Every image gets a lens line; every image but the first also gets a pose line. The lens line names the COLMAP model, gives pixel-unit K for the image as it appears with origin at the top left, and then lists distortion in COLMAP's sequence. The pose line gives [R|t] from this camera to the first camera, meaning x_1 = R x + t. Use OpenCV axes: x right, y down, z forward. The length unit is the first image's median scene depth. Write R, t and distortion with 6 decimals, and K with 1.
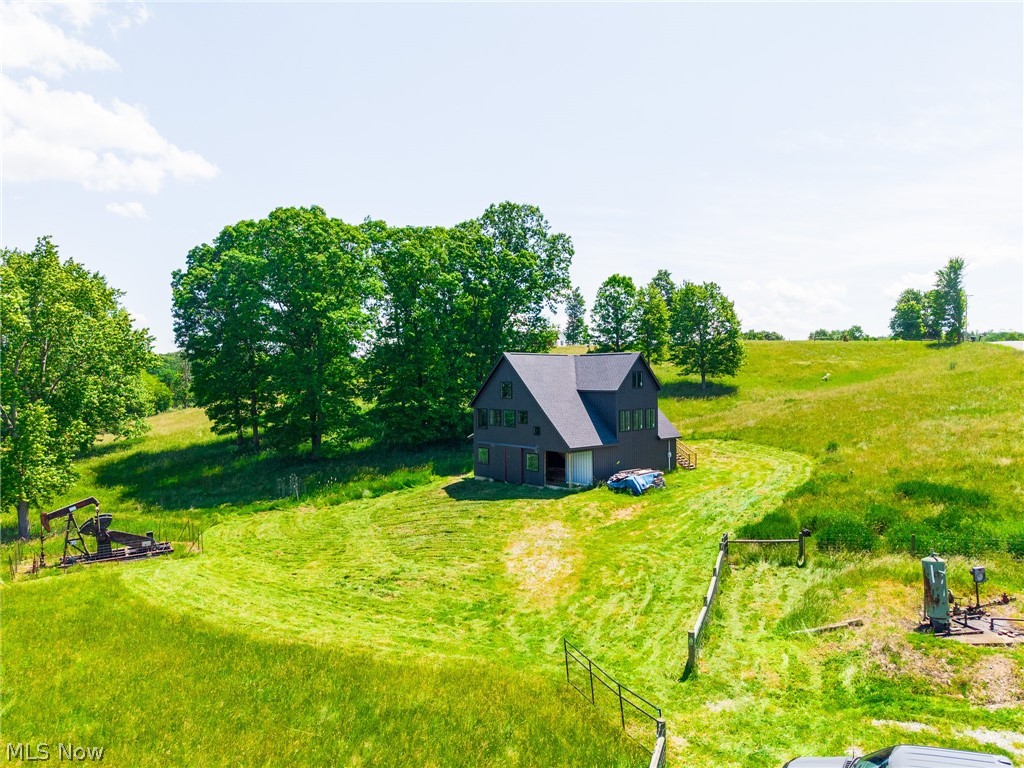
lens RADIAL K [[688.1, 0, 512.4], [0, 688.1, 382.2], [0, 0, 1]] dist [0.041647, -0.041705]
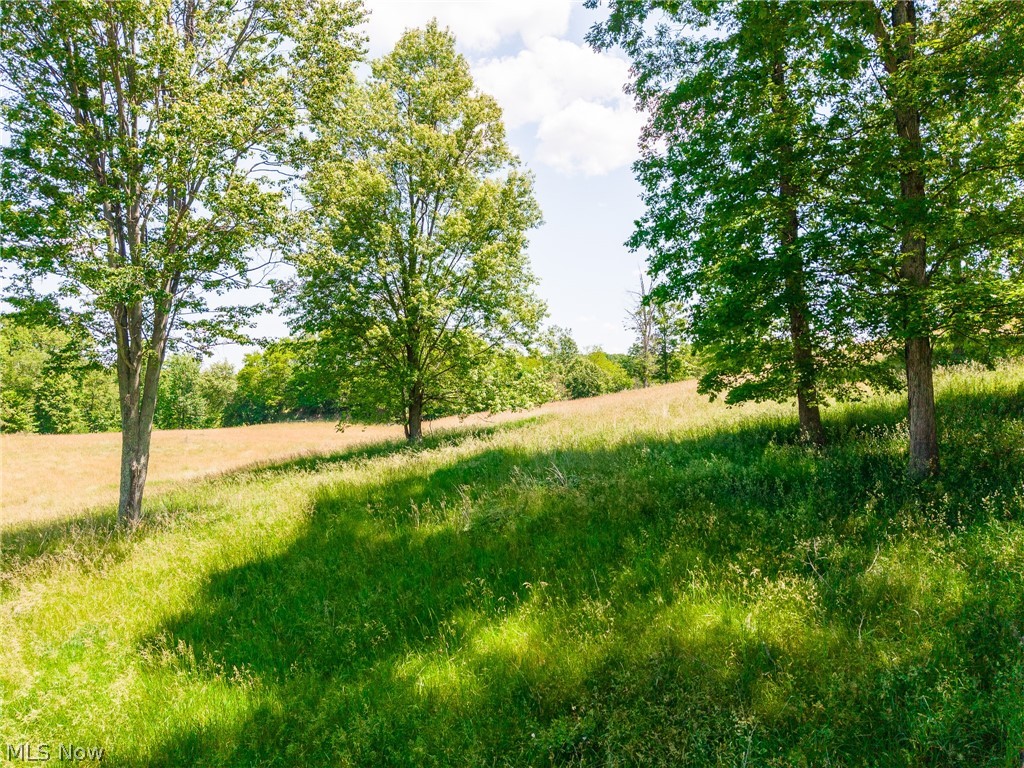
lens RADIAL K [[688.1, 0, 510.6], [0, 688.1, 381.4], [0, 0, 1]] dist [0.041647, -0.041705]
pose [[0.799821, 0.004294, -0.600223, -0.528562], [-0.011301, 0.999905, -0.007906, 0.111393], [0.600132, 0.013107, 0.799794, 1.174732]]
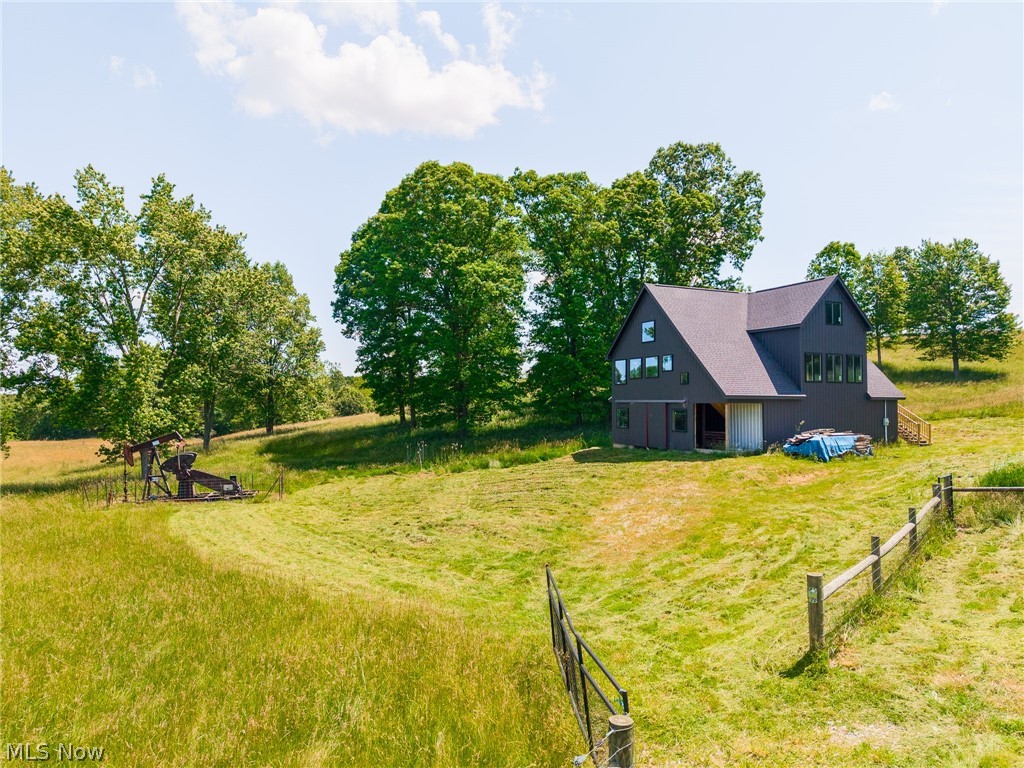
lens RADIAL K [[688.1, 0, 510.3], [0, 688.1, 388.0], [0, 0, 1]] dist [0.041647, -0.041705]
pose [[0.950642, -0.001953, -0.310284, 0.085102], [-0.007787, 0.999515, -0.030149, 0.101815], [0.310192, 0.031077, 0.950166, 0.199321]]
